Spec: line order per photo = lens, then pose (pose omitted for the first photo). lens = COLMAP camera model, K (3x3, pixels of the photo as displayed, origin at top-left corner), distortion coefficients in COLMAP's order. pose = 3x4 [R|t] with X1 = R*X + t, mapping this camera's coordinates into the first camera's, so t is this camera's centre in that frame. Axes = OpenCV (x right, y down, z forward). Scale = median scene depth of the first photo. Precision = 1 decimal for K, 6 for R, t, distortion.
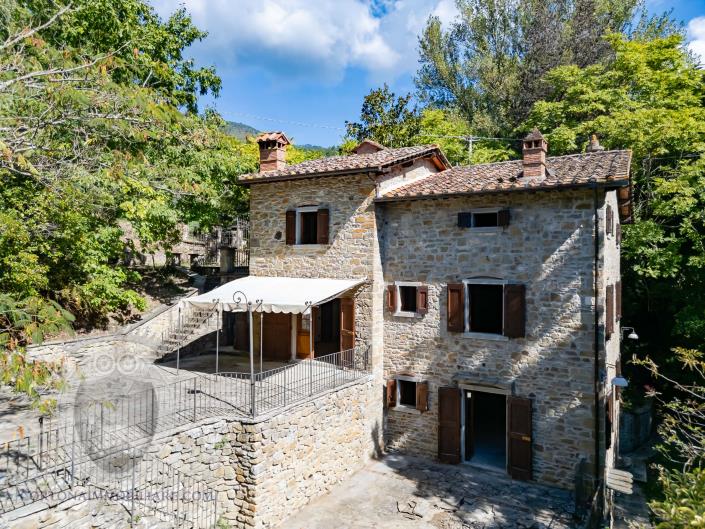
lens RADIAL K [[540.8, 0, 349.6], [0, 540.8, 266.3], [0, 0, 1]] dist [0.081937, 0.000246]
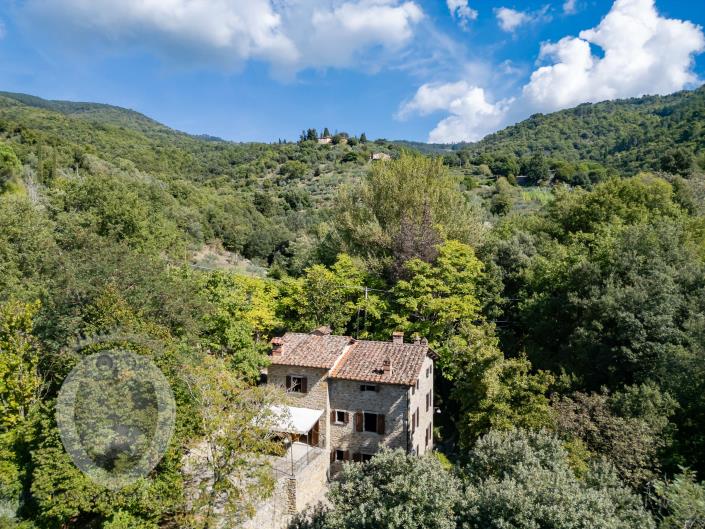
lens RADIAL K [[540.8, 0, 354.1], [0, 540.8, 262.0], [0, 0, 1]] dist [0.081937, 0.000246]
pose [[0.982438, 0.000113, 0.186587, -0.292720], [-0.001061, 0.999987, 0.004982, -0.654649], [-0.186584, -0.005092, 0.982426, -1.437644]]
